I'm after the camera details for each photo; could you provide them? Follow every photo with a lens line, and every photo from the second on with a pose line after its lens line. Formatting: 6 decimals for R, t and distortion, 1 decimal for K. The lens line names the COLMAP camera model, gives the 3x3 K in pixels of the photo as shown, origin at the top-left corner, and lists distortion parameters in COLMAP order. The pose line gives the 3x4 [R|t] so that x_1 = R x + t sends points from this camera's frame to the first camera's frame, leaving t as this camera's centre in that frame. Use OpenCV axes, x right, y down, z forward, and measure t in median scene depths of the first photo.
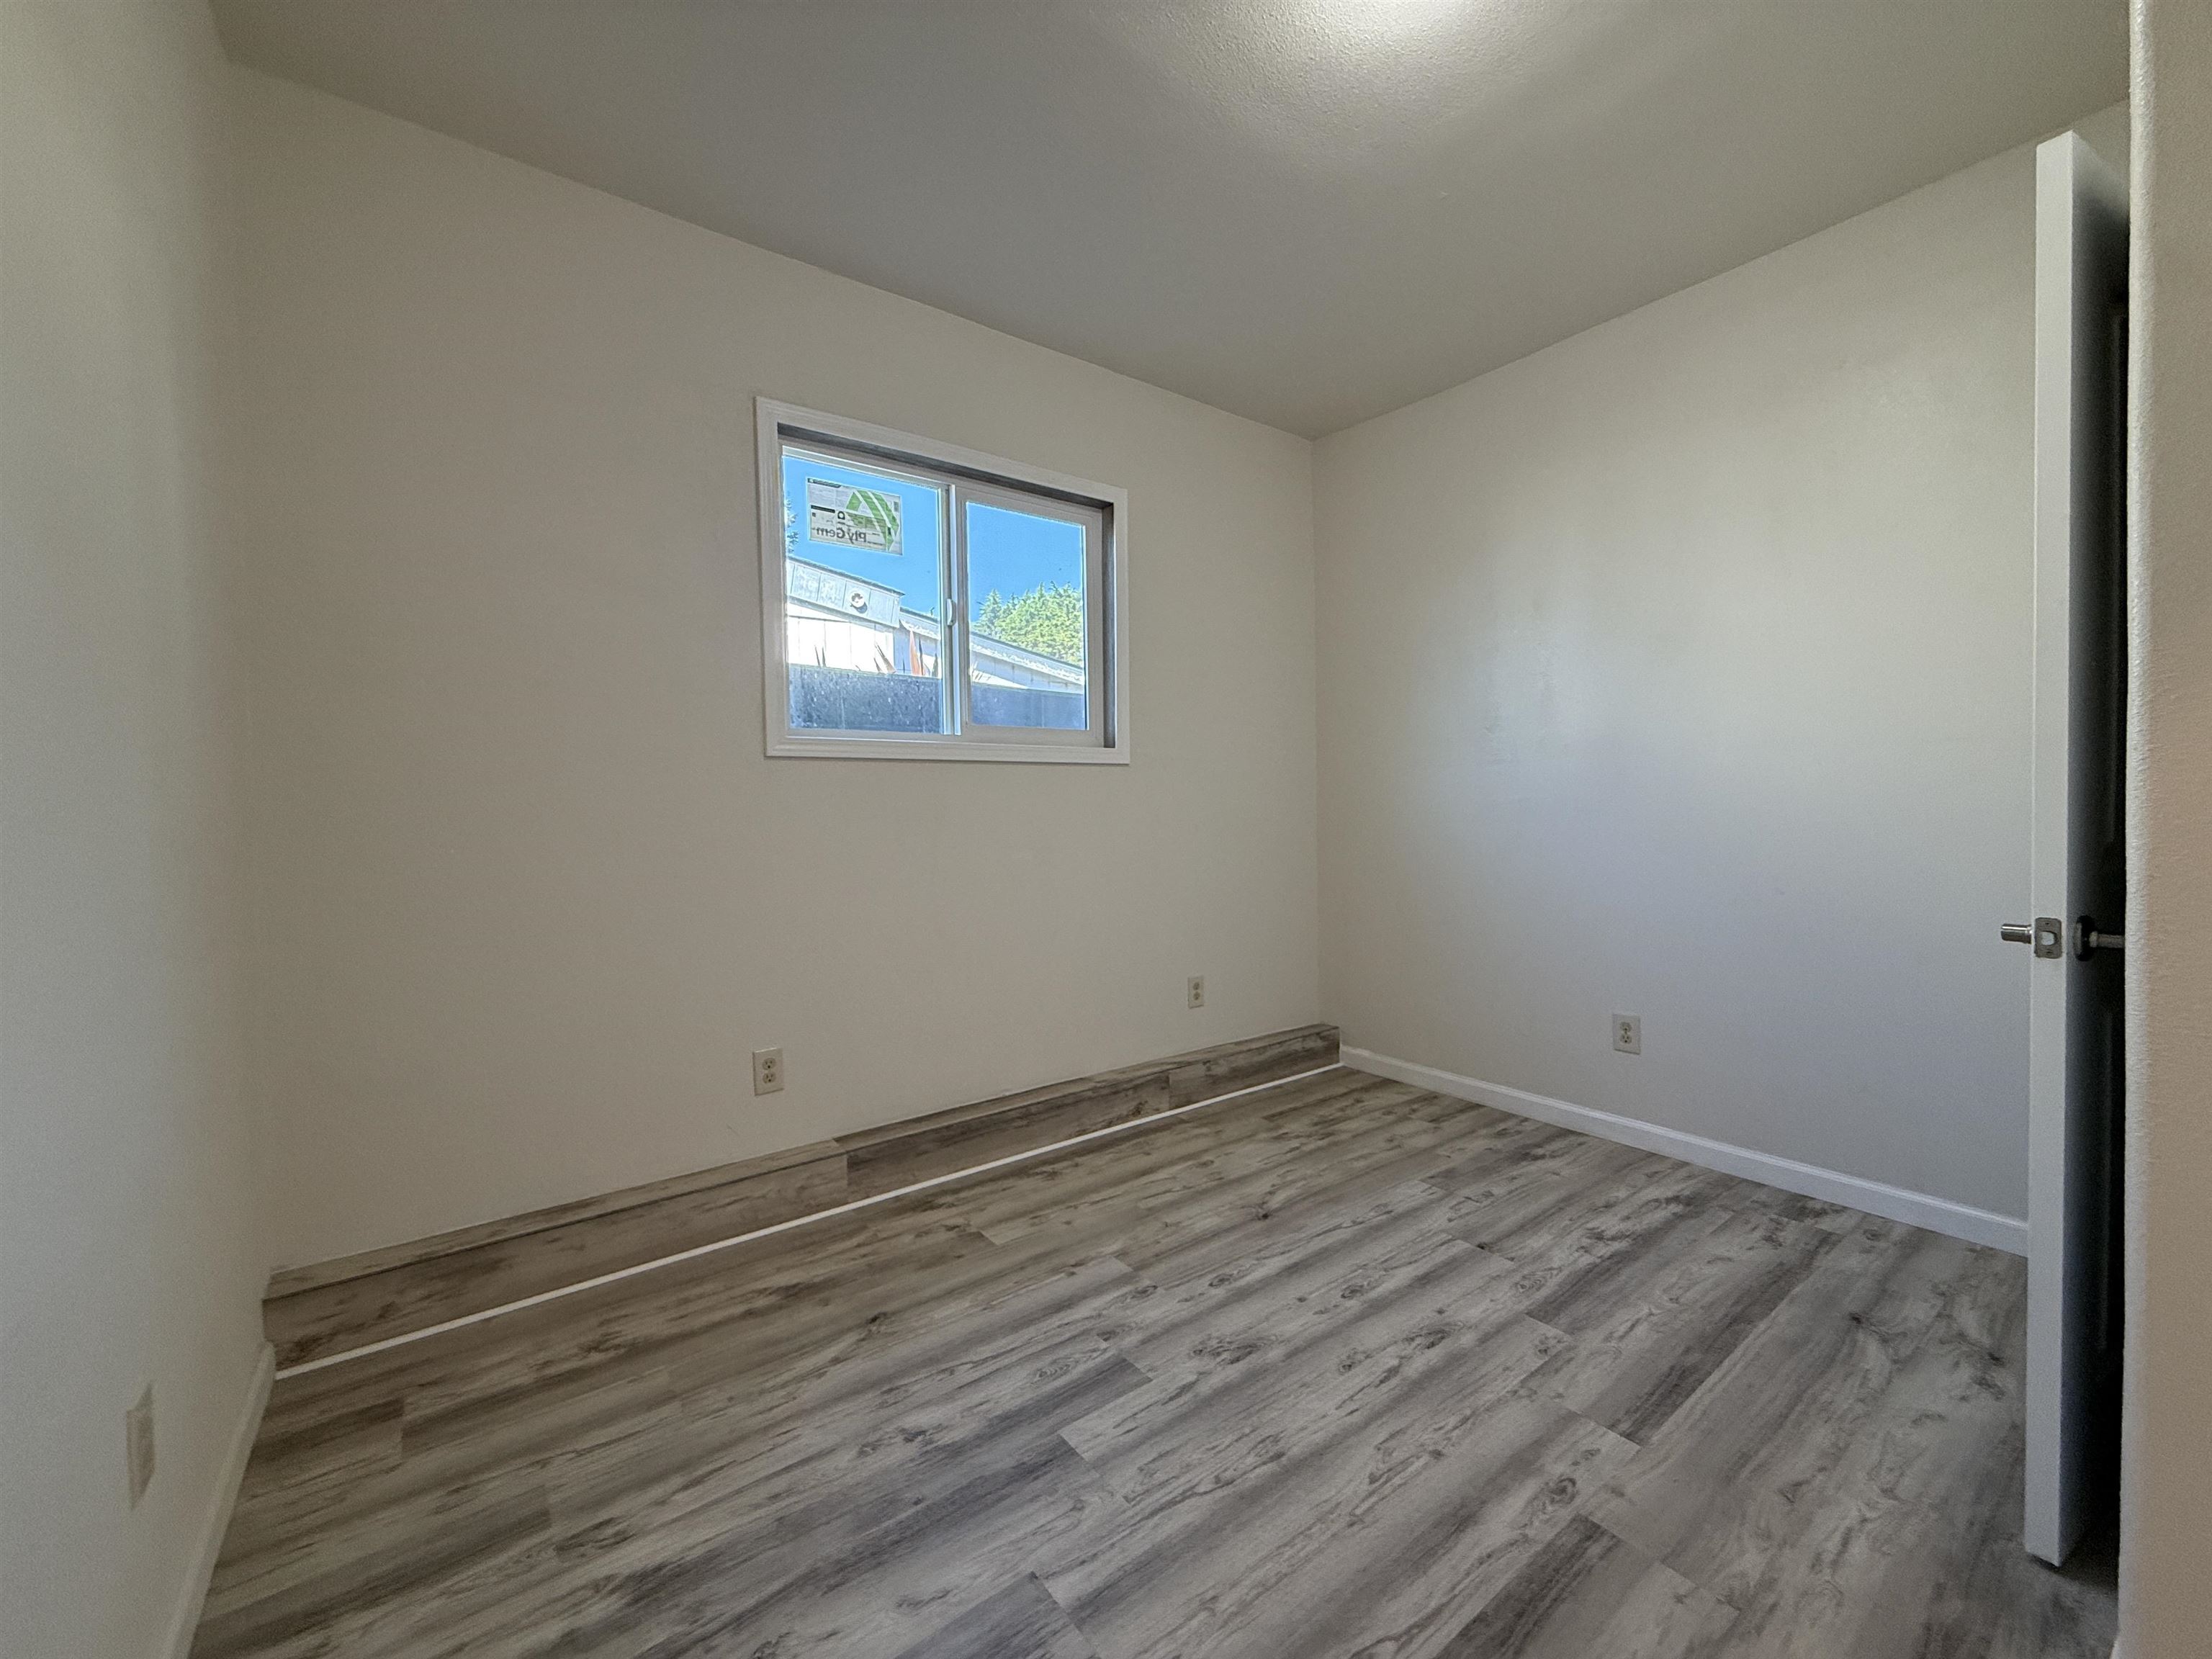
lens RADIAL K [[887.0, 0, 1106.0], [0, 887.0, 829.5], [0, 0, 1]] dist [-0.000151, -0.000535]
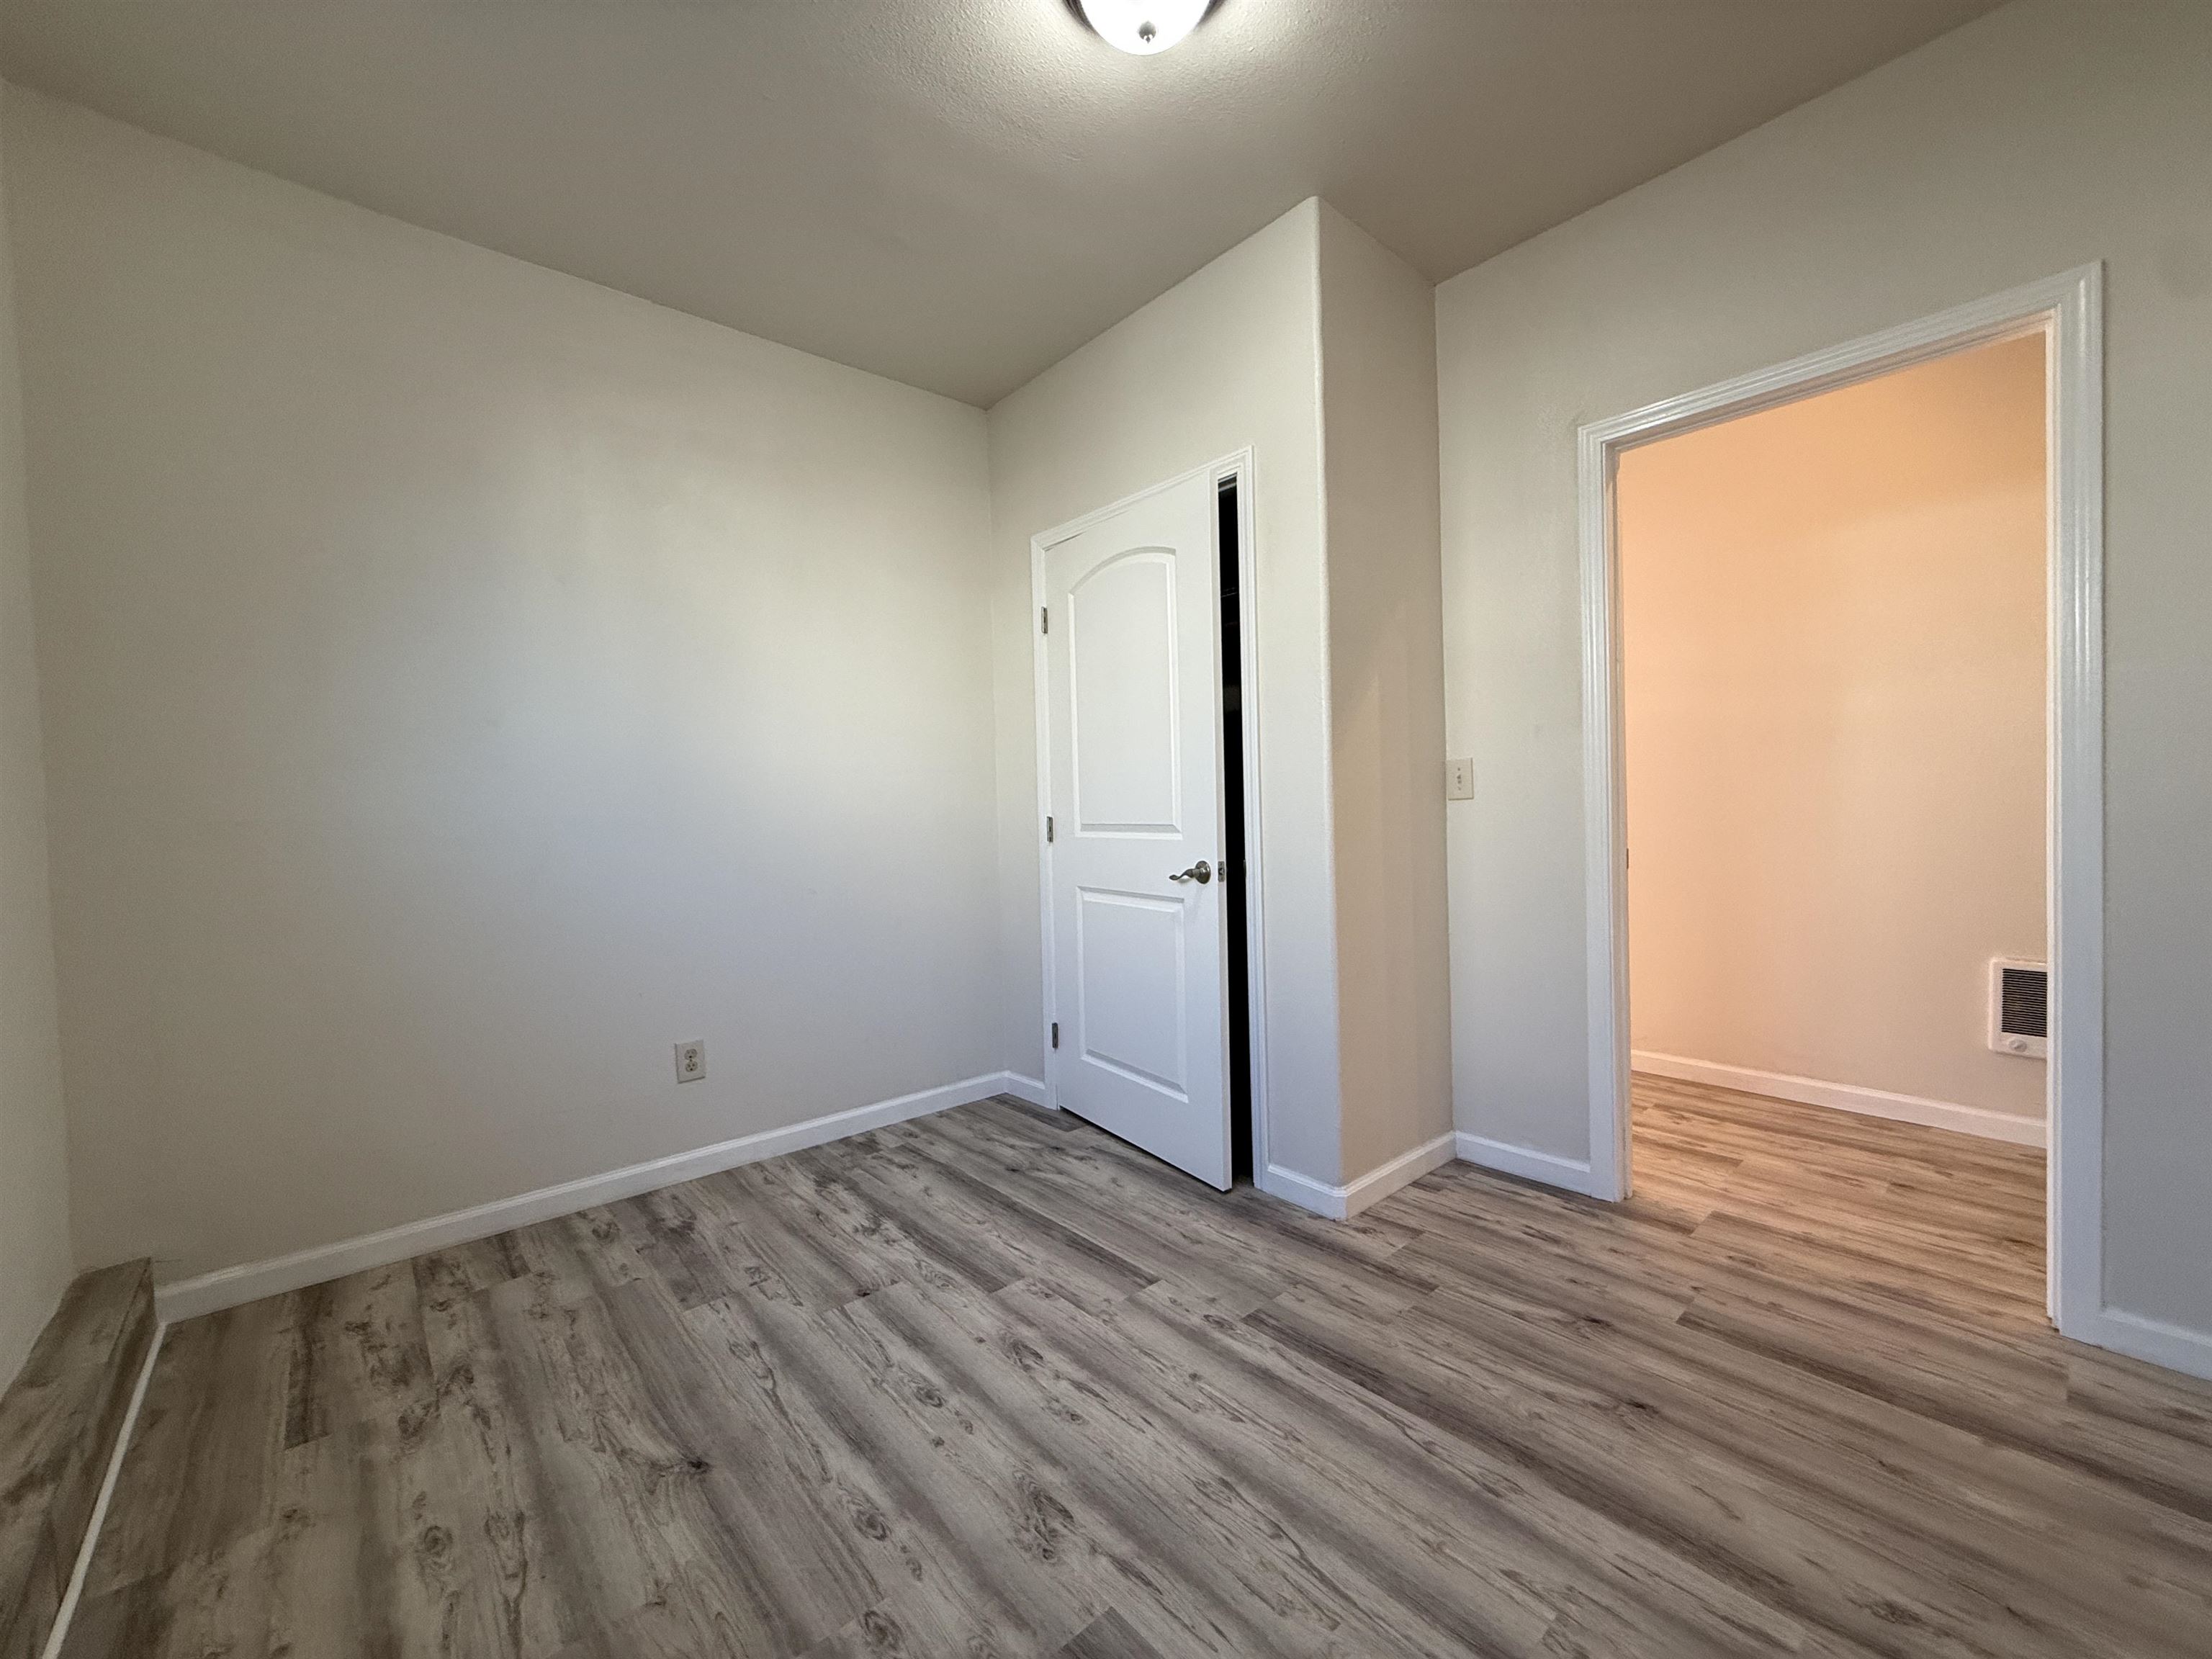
lens RADIAL K [[887.0, 0, 1106.0], [0, 887.0, 829.5], [0, 0, 1]] dist [-0.000151, -0.000535]
pose [[-0.078583, -0.004693, 0.996897, -0.485802], [0.056609, 0.998354, 0.009162, 0.000635], [-0.995299, 0.057153, -0.078188, 0.775023]]
